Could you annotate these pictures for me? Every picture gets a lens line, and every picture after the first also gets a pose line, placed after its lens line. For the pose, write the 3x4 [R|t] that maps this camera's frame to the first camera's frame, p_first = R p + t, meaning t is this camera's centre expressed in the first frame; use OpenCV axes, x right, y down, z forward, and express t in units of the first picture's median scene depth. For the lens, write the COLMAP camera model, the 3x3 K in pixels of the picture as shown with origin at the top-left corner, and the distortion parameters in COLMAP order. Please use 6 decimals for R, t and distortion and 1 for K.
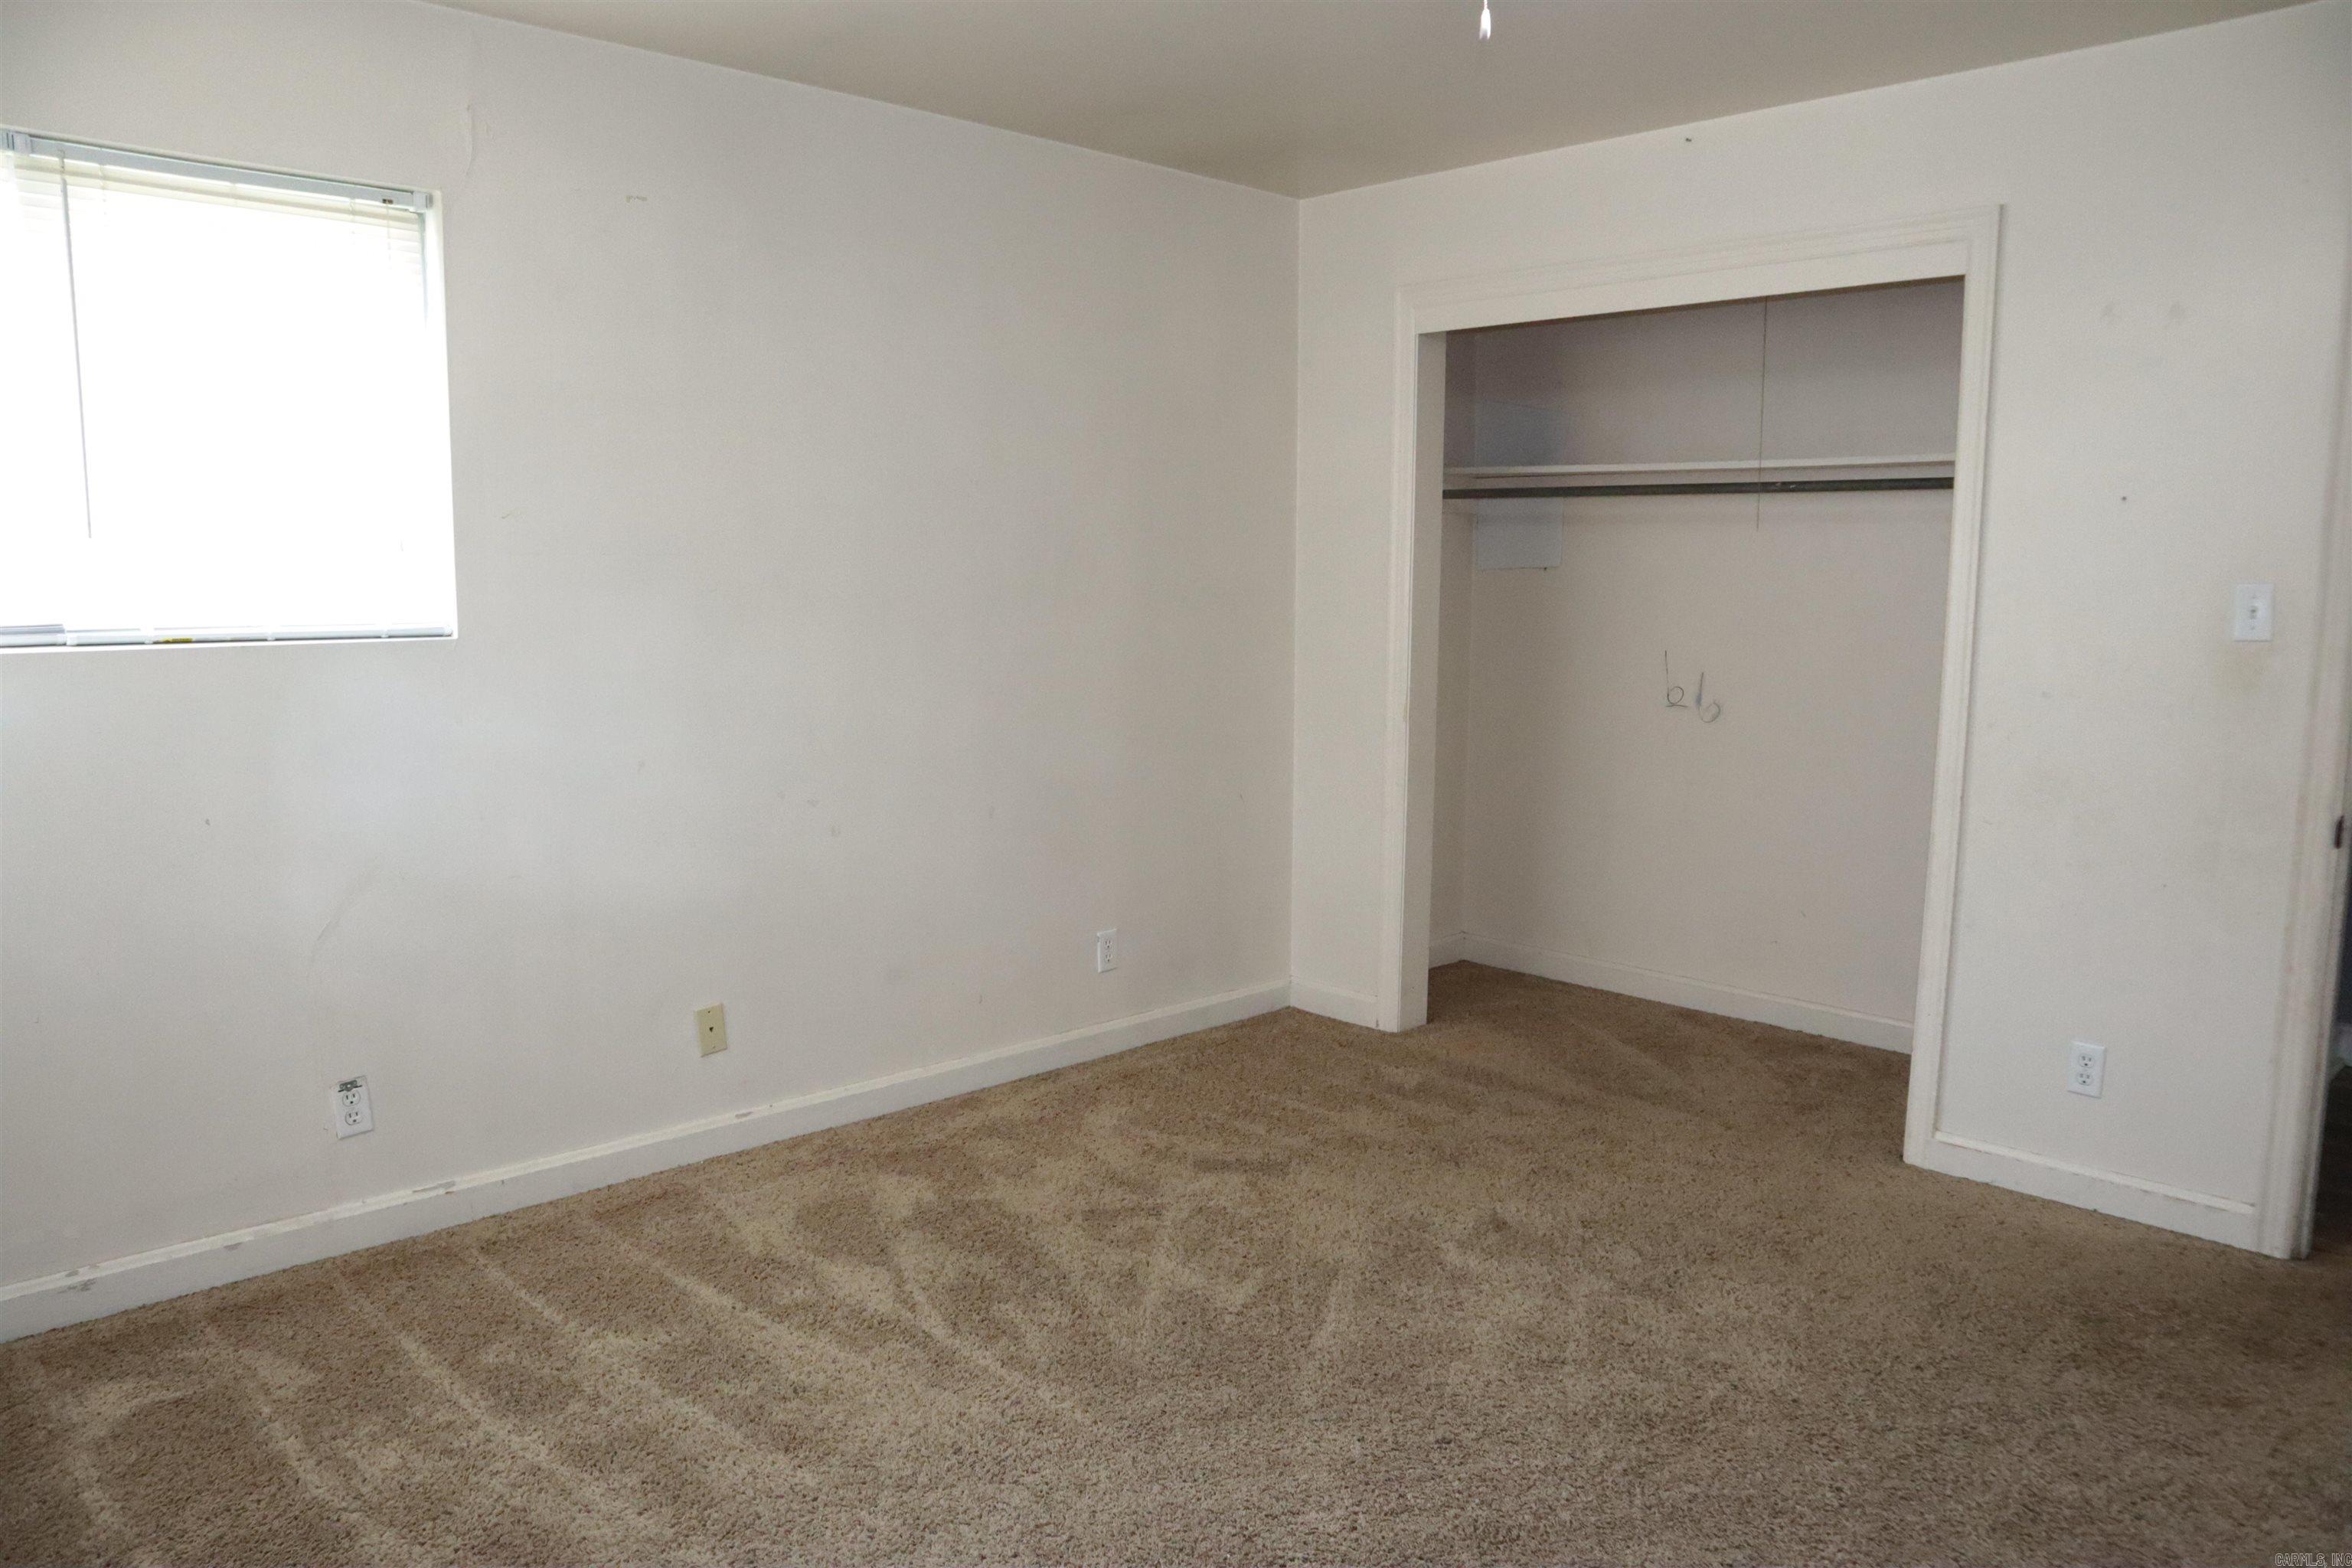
lens RADIAL K [[1636.8, 0, 1188.3], [0, 1636.8, 797.8], [0, 0, 1]] dist [-0.135315, 0.089508]
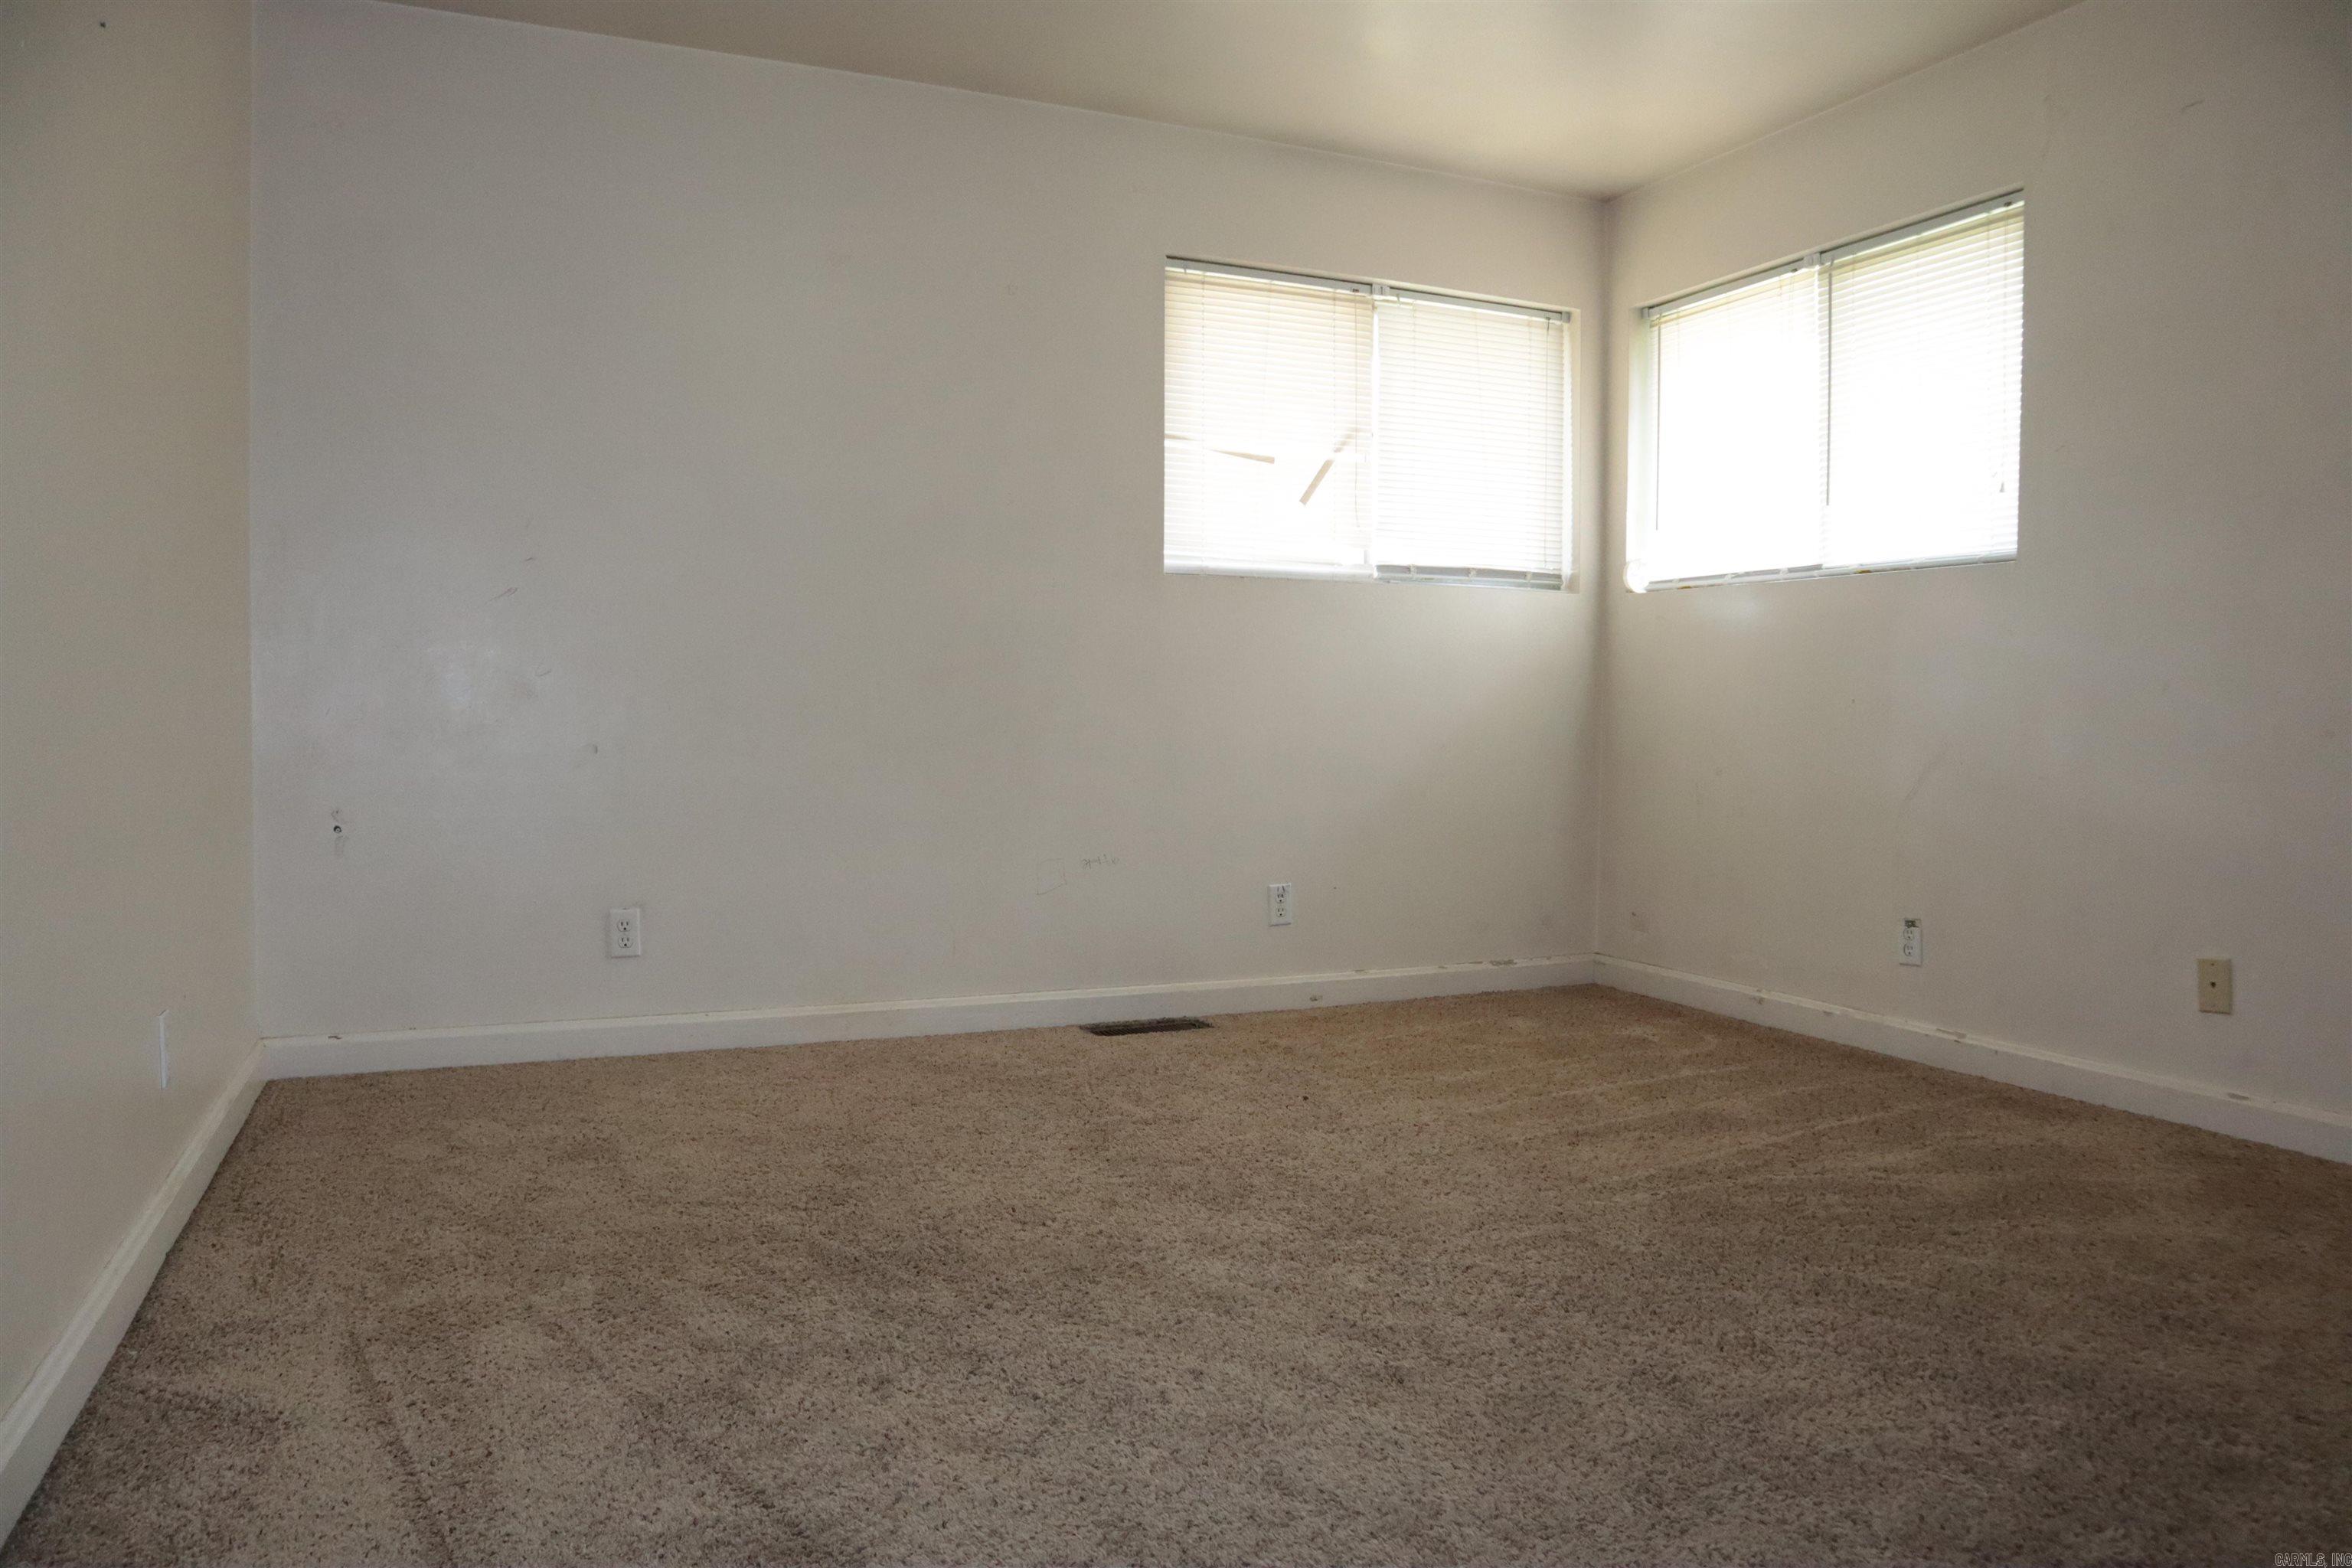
lens RADIAL K [[1636.8, 0, 1188.3], [0, 1636.8, 797.8], [0, 0, 1]] dist [-0.135315, 0.089508]
pose [[-0.335606, 0.045411, -0.940907, 0.834066], [-0.138535, 0.985598, 0.096981, 0.040375], [0.931760, 0.162896, -0.324482, 0.852643]]
